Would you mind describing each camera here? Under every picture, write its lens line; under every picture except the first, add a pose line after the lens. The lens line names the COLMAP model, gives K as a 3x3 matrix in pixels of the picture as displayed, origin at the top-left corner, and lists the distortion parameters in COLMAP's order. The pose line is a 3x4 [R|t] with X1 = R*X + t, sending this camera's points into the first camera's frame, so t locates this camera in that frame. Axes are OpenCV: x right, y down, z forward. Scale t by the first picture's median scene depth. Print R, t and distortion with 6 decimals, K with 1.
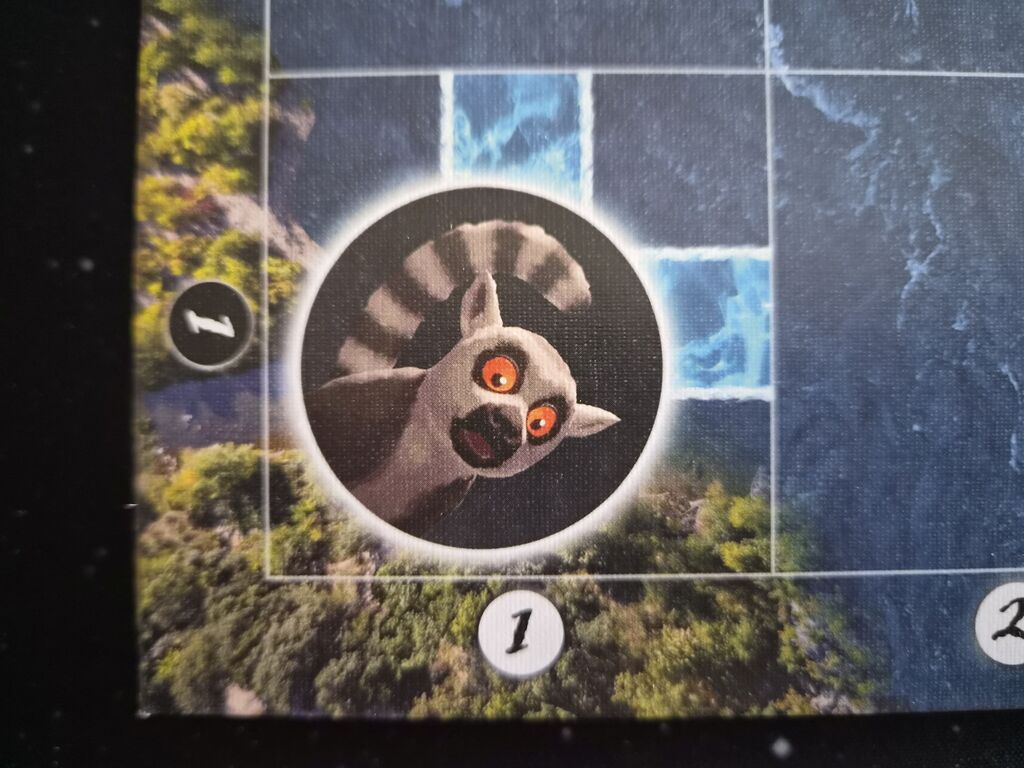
lens RADIAL K [[689.7, 0, 515.9], [0, 689.7, 381.8], [0, 0, 1]] dist [0.020716, -0.030538]
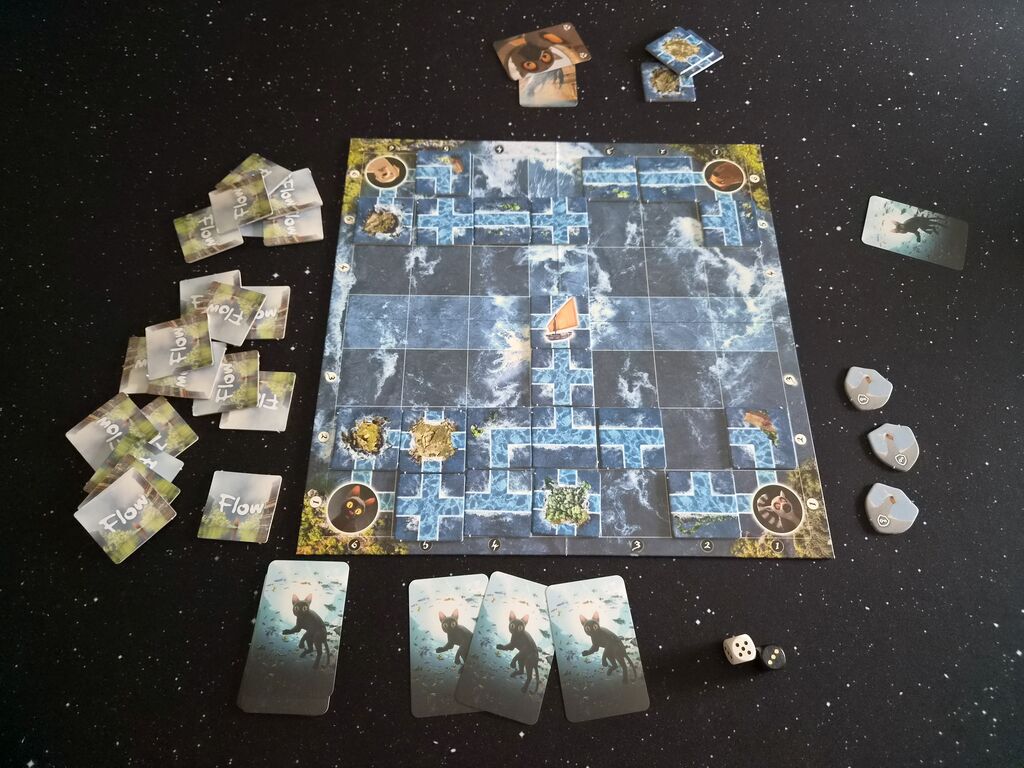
lens RADIAL K [[689.7, 0, 516.5], [0, 689.7, 387.5], [0, 0, 1]] dist [0.020716, -0.030538]
pose [[0.006442, -0.901525, 0.432679, -2.080173], [0.999924, 0.010374, 0.006727, -2.846830], [-0.010553, 0.432603, 0.901523, -6.130247]]
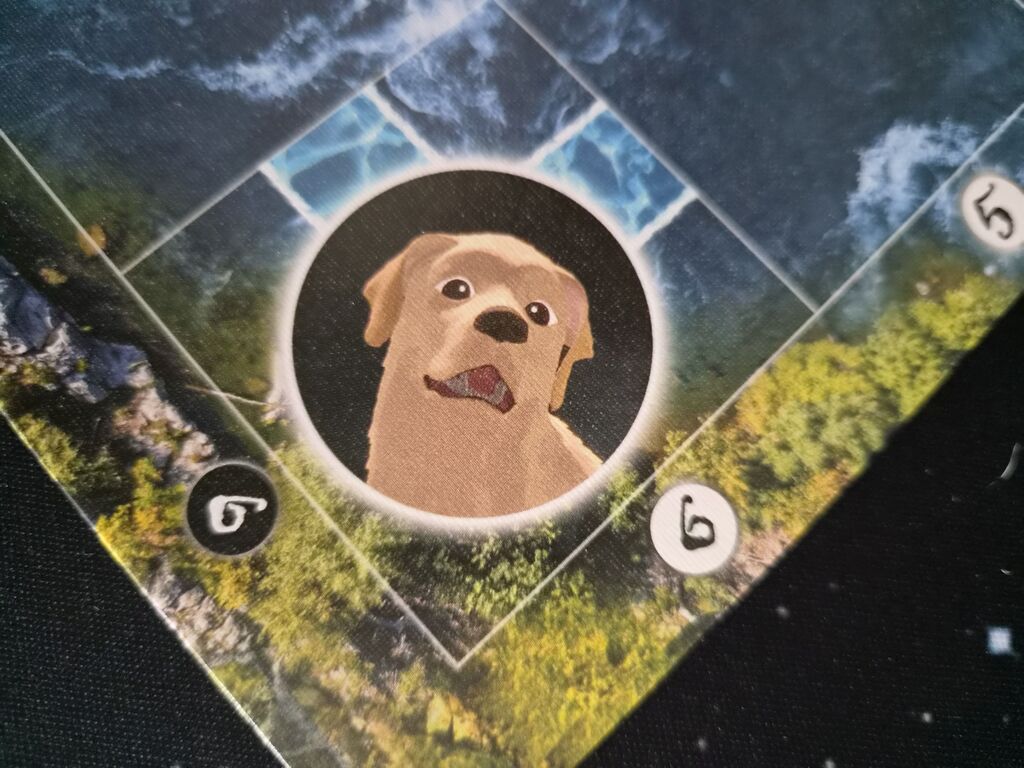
lens RADIAL K [[689.7, 0, 511.5], [0, 689.7, 385.7], [0, 0, 1]] dist [0.020716, -0.030538]
pose [[-0.738070, 0.658495, -0.147098, 4.545437], [-0.673650, -0.731467, 0.105602, -4.719621], [-0.038059, 0.177034, 0.983469, -0.123288]]
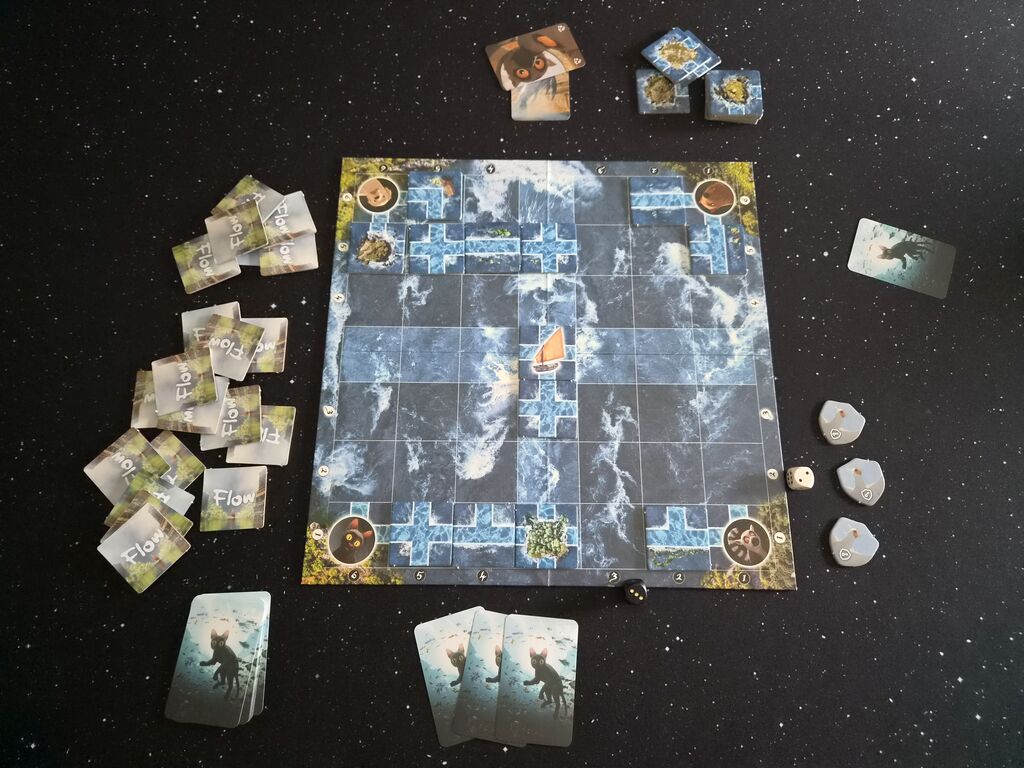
lens RADIAL K [[689.7, 0, 515.5], [0, 689.7, 386.1], [0, 0, 1]] dist [0.020716, -0.030538]
pose [[0.014092, -0.947434, 0.319641, -0.918458], [0.999897, 0.012430, -0.007239, -2.610912], [0.002885, 0.319710, 0.947511, -7.020569]]
